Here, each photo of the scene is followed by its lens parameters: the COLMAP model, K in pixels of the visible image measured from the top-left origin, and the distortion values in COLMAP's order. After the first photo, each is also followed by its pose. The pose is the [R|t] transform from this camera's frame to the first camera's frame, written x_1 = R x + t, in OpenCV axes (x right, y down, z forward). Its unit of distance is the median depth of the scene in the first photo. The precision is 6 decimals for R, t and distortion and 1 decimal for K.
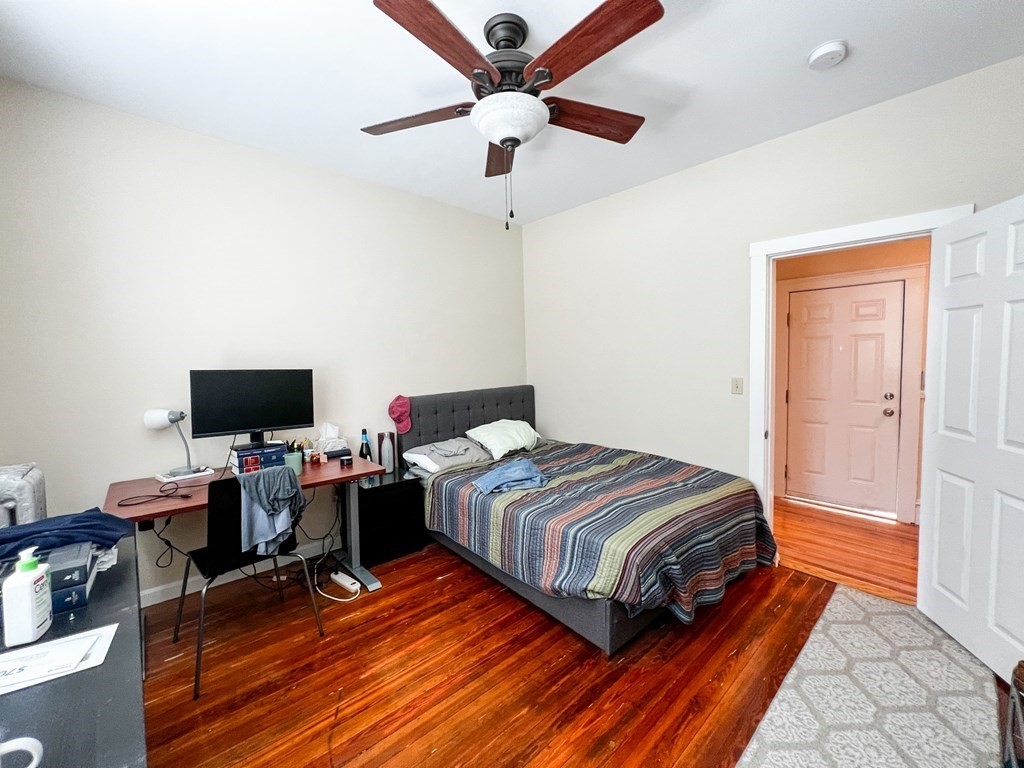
lens RADIAL K [[419.4, 0, 513.8], [0, 419.4, 382.9], [0, 0, 1]] dist [-0.002508, 0.000478]
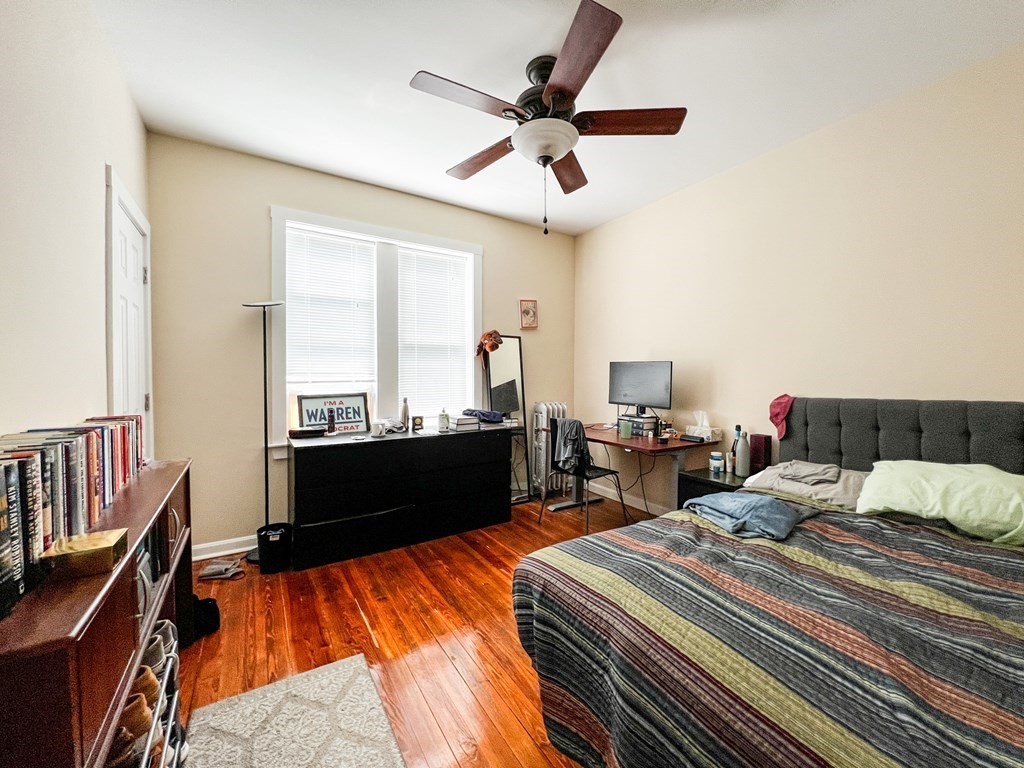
lens RADIAL K [[419.4, 0, 512.8], [0, 419.4, 382.2], [0, 0, 1]] dist [-0.002508, 0.000478]
pose [[-0.176174, 0.039051, -0.983584, 0.788796], [-0.051056, 0.997505, 0.048748, -0.010423], [0.983034, 0.058806, -0.173741, 0.758473]]
